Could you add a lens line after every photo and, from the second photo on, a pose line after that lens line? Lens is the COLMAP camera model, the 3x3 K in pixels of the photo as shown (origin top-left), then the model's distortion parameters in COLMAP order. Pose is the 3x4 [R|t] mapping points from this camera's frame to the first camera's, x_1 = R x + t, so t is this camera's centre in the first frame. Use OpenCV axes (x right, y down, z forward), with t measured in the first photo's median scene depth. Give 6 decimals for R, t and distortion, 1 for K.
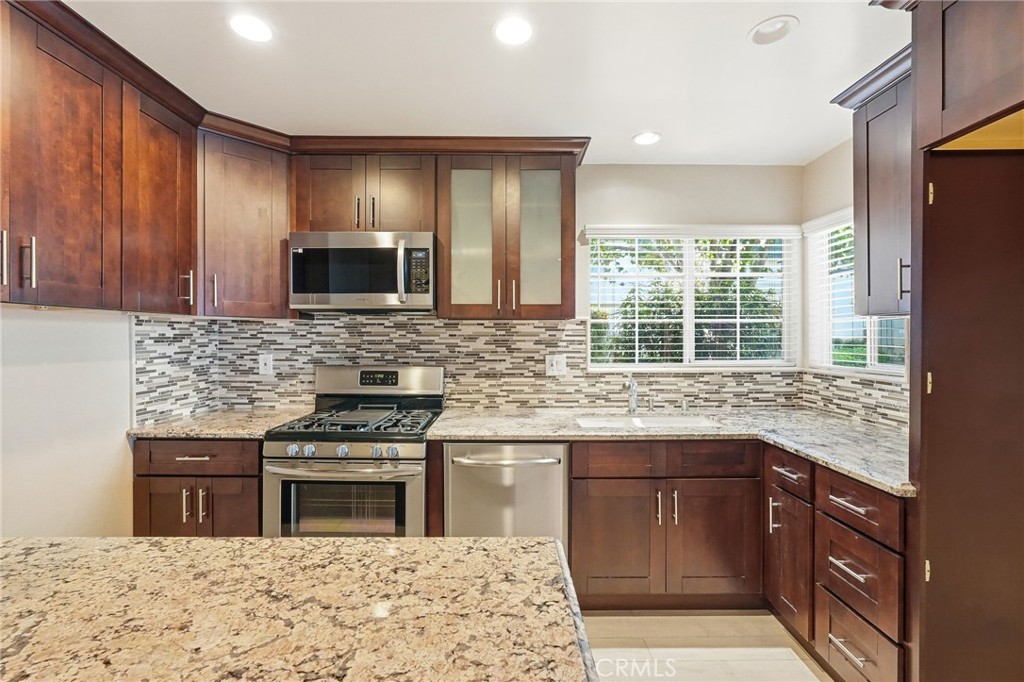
lens RADIAL K [[453.7, 0, 511.8], [0, 453.7, 338.7], [0, 0, 1]] dist [0.001671, 0.002123]
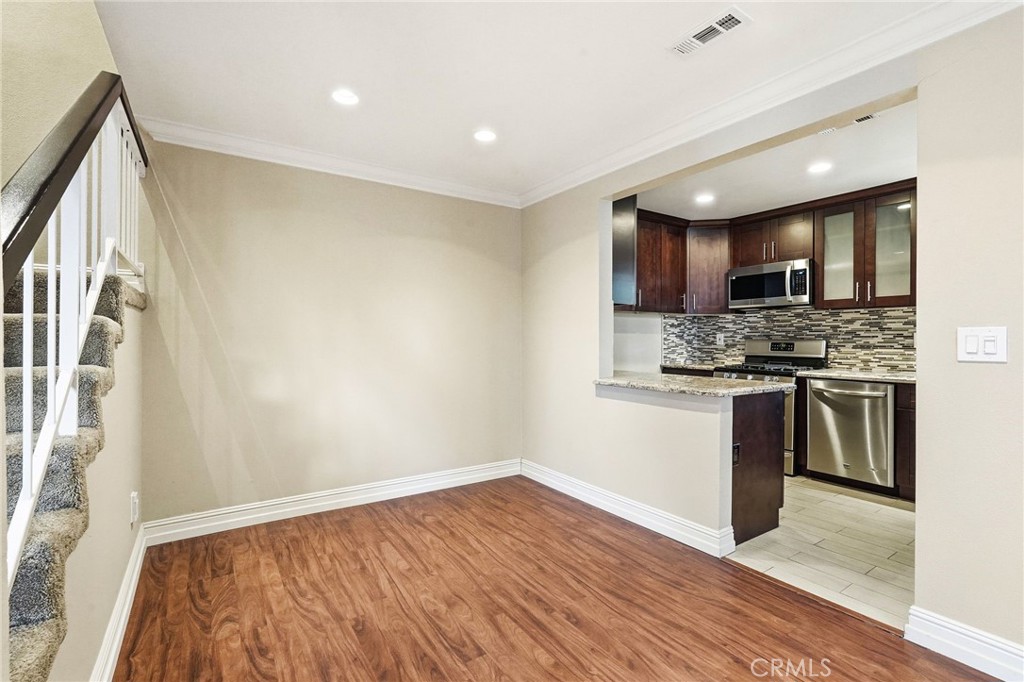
lens RADIAL K [[453.7, 0, 510.7], [0, 453.7, 340.9], [0, 0, 1]] dist [0.001671, 0.002123]
pose [[0.549821, 0.005427, -0.835265, 0.546310], [-0.003823, 0.999985, 0.003981, 0.060634], [0.835273, 0.001004, 0.549834, -0.744002]]
